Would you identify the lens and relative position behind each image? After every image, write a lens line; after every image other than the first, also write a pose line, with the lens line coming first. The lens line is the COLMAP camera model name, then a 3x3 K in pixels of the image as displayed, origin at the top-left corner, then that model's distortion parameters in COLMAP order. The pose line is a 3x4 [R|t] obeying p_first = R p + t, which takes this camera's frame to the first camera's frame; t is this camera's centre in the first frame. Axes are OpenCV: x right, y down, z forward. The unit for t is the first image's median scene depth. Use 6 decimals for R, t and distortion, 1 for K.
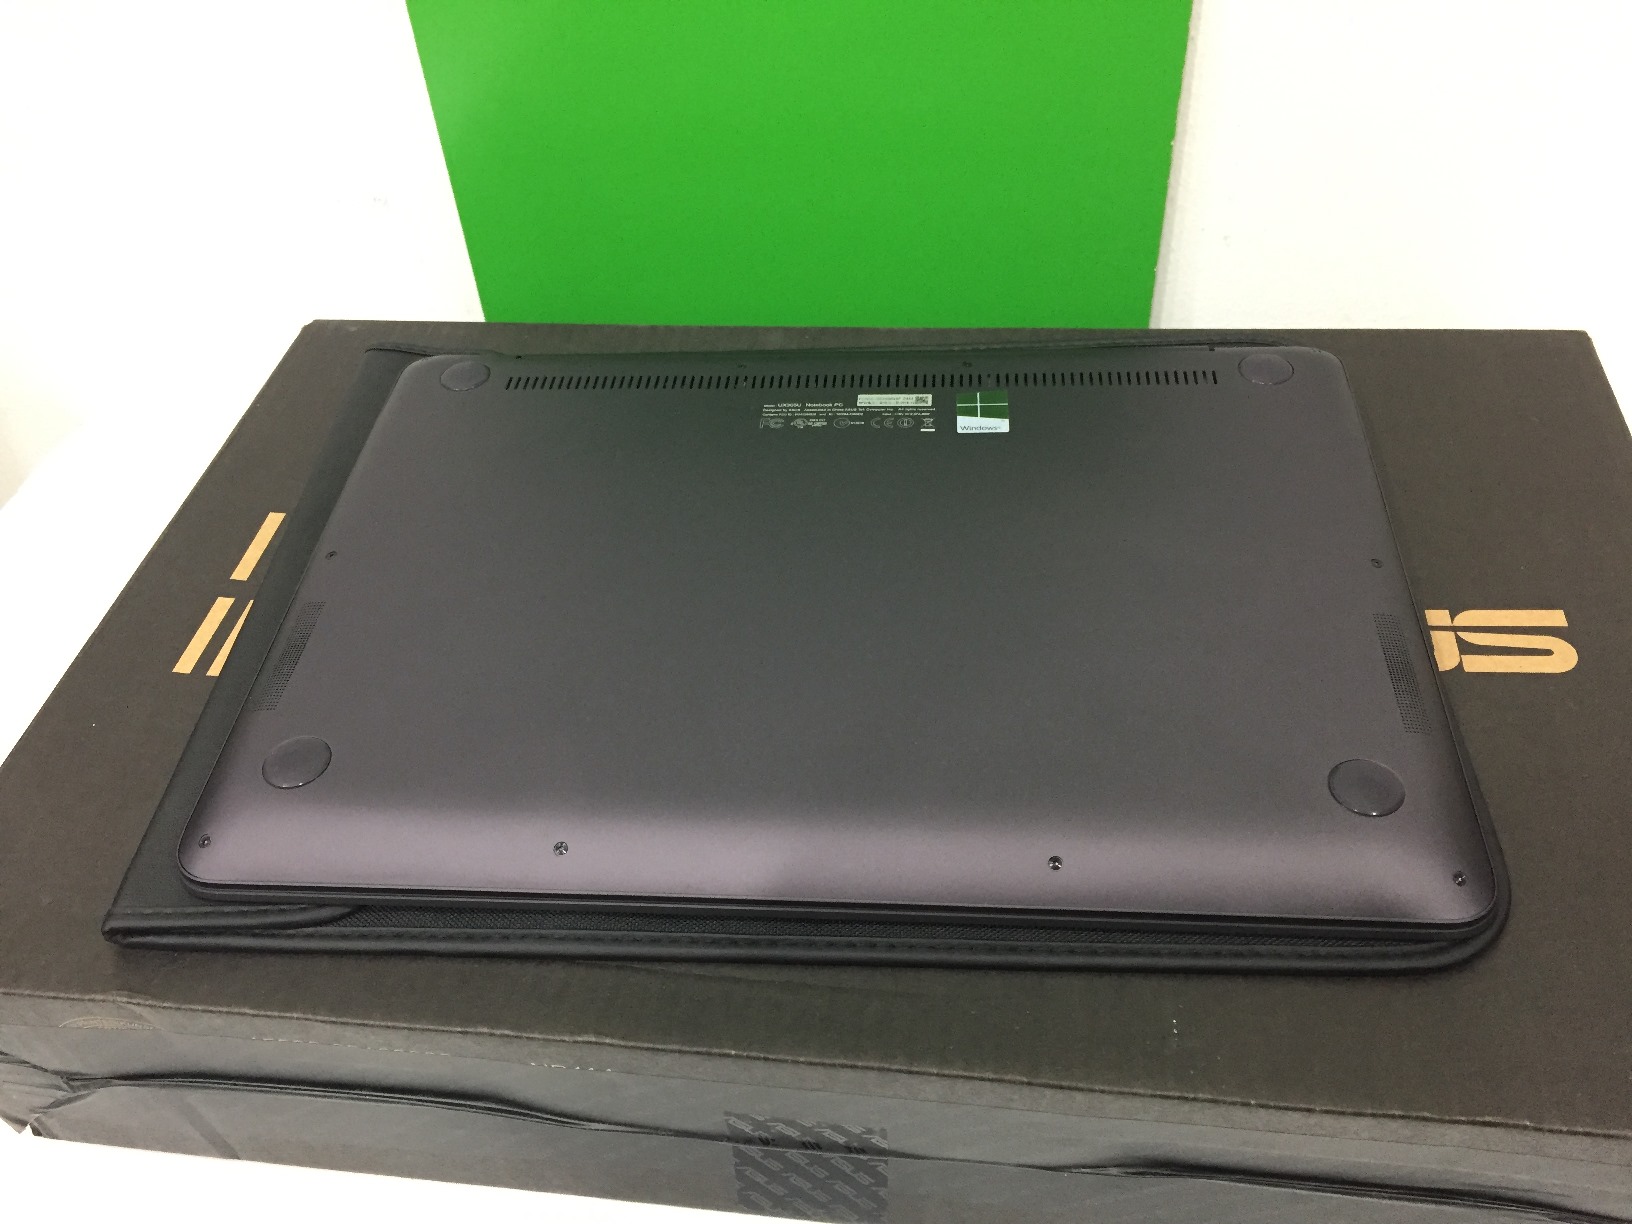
lens RADIAL K [[1422.7, 0, 820.7], [0, 1422.7, 620.3], [0, 0, 1]] dist [0.035301, -0.090504]
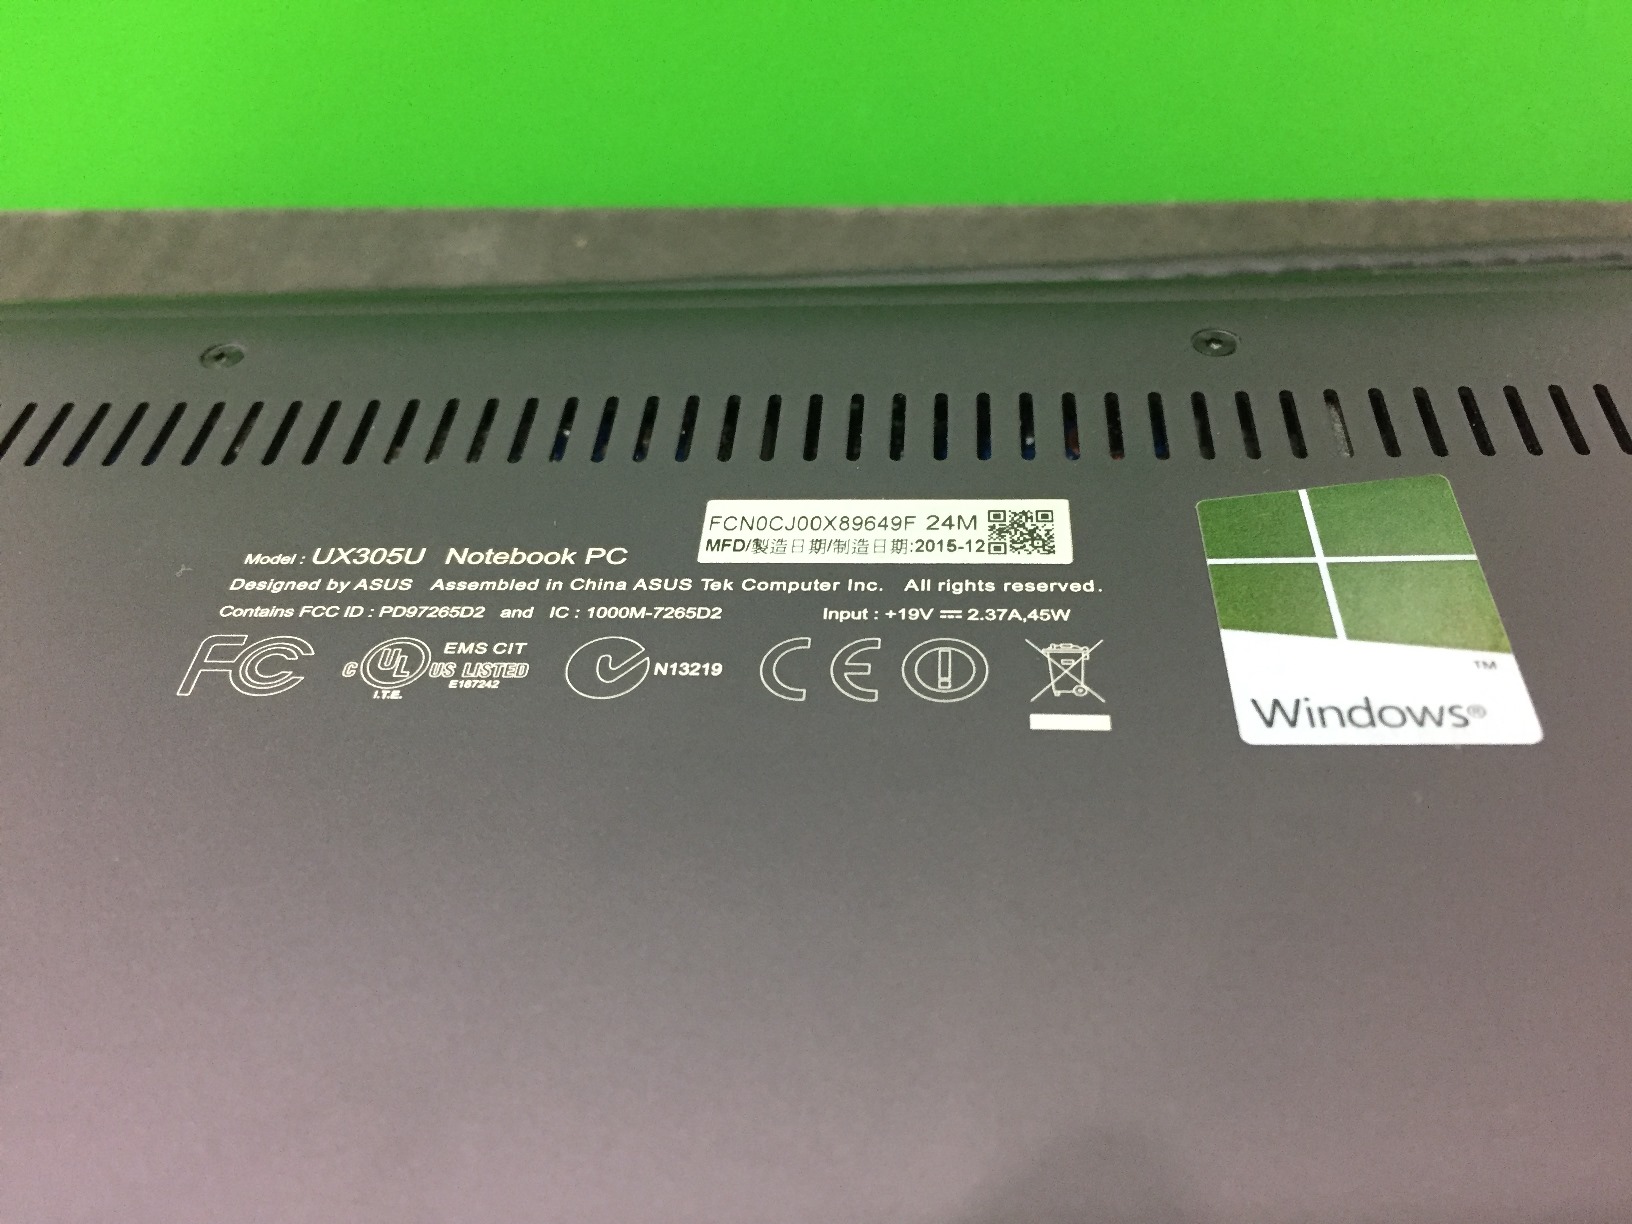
lens RADIAL K [[1422.7, 0, 819.3], [0, 1422.7, 610.4], [0, 0, 1]] dist [0.035301, -0.090504]
pose [[0.999945, -0.009321, 0.004841, 0.041703], [0.009168, 0.999486, 0.030717, -0.150095], [-0.005125, -0.030671, 0.999516, 0.801263]]
